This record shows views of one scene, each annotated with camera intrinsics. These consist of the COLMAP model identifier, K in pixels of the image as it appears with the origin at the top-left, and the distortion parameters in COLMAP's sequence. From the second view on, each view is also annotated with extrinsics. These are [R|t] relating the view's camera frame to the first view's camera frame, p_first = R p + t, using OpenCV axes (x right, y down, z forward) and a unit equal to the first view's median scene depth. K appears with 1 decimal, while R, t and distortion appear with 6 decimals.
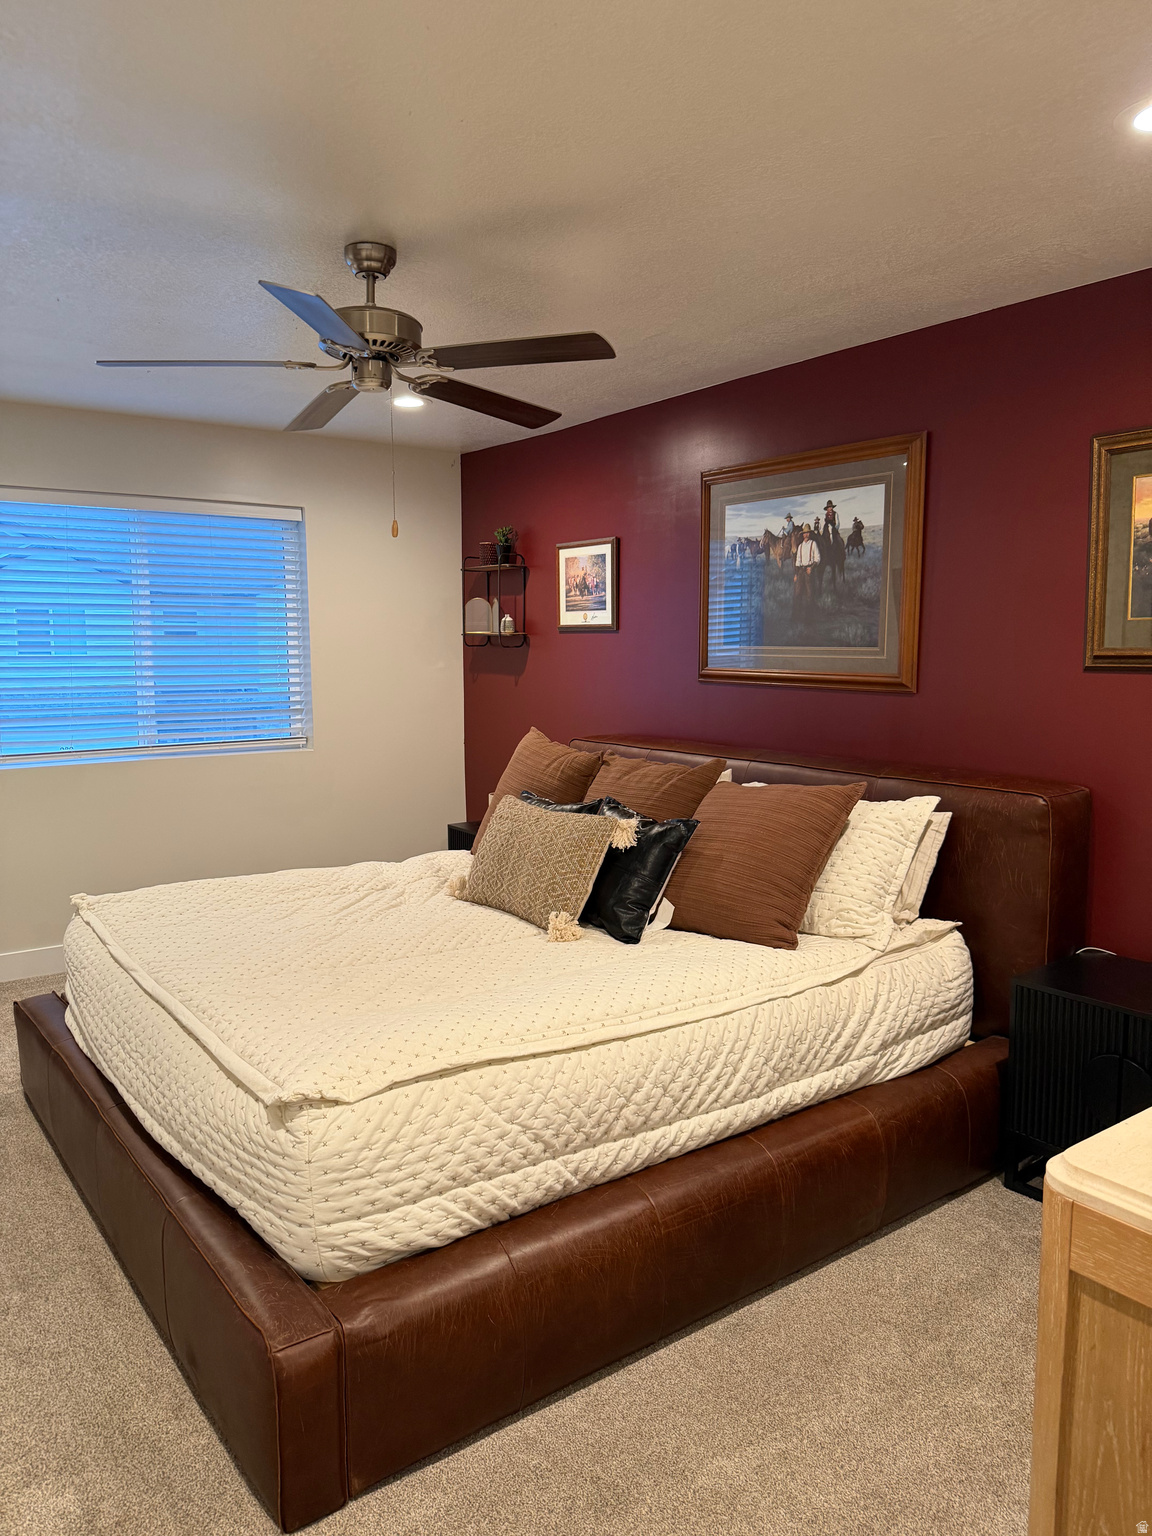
lens RADIAL K [[1076.4, 0, 564.3], [0, 1076.4, 768.8], [0, 0, 1]] dist [0.126987, -0.199495]
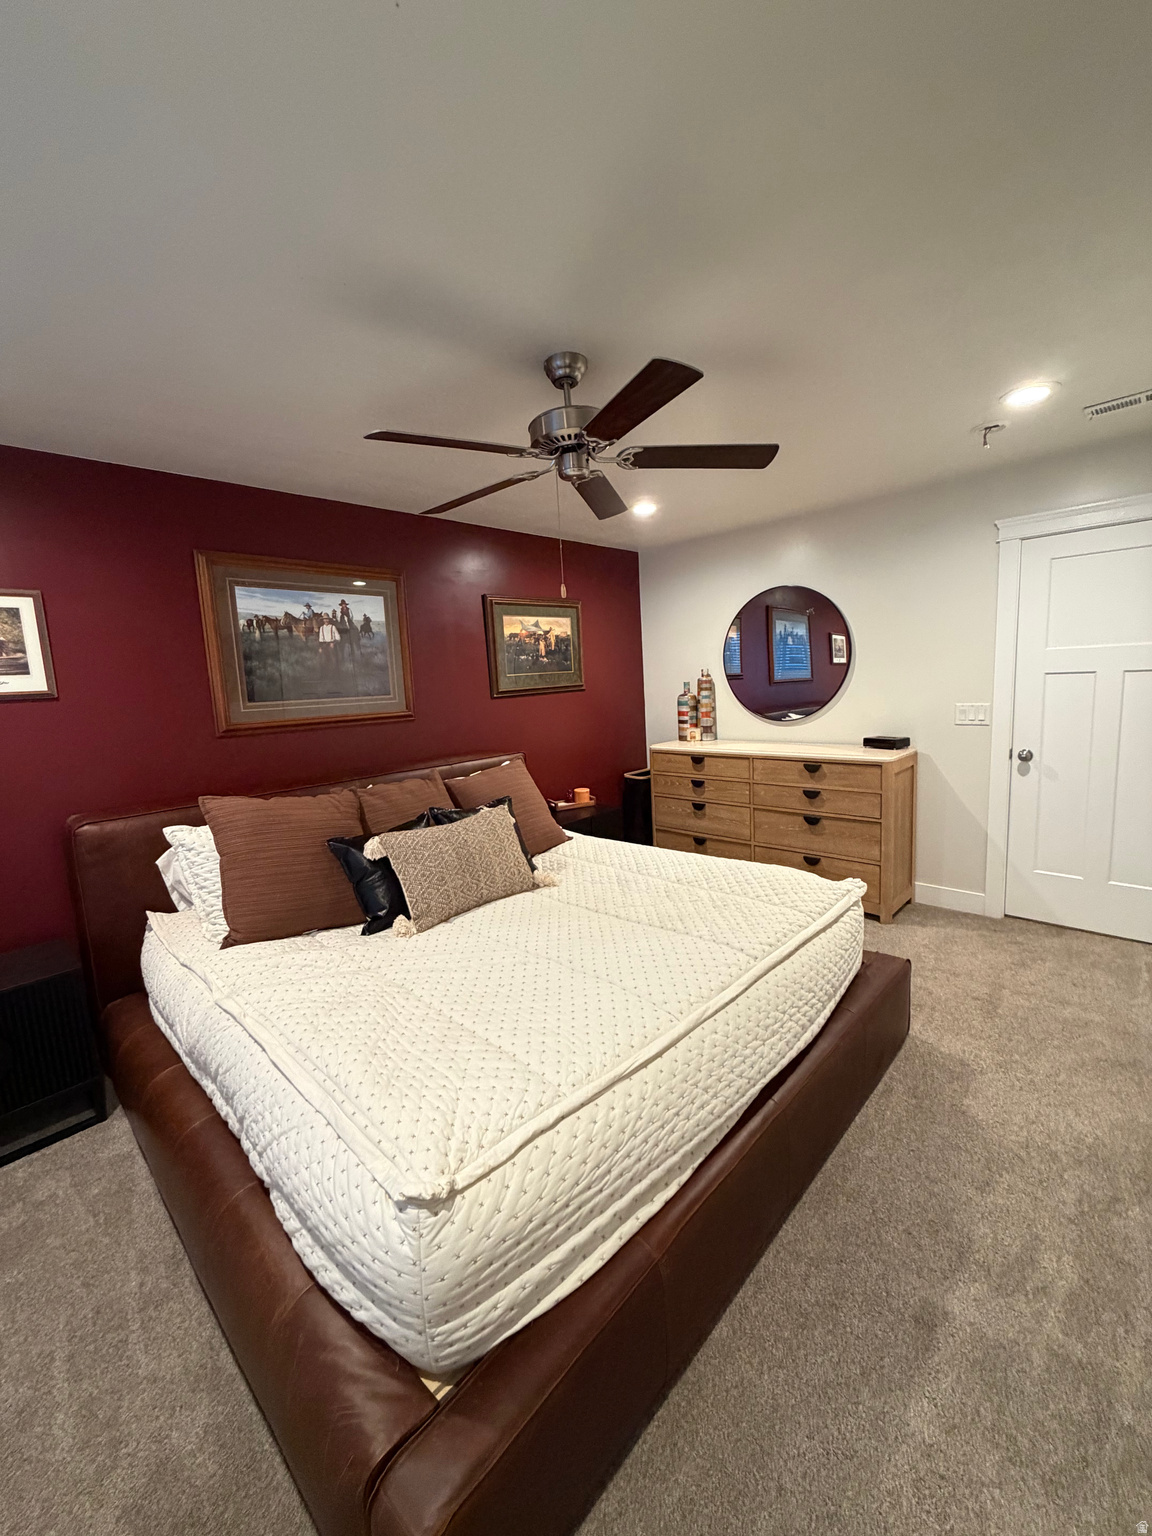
lens RADIAL K [[610.4, 0, 579.9], [0, 610.4, 762.5], [0, 0, 1]] dist [0.000792, -0.000263]
pose [[-0.176061, -0.124759, 0.976441, -0.764452], [0.169995, 0.973180, 0.154994, -0.121179], [-0.969590, 0.193279, -0.150130, 0.994438]]
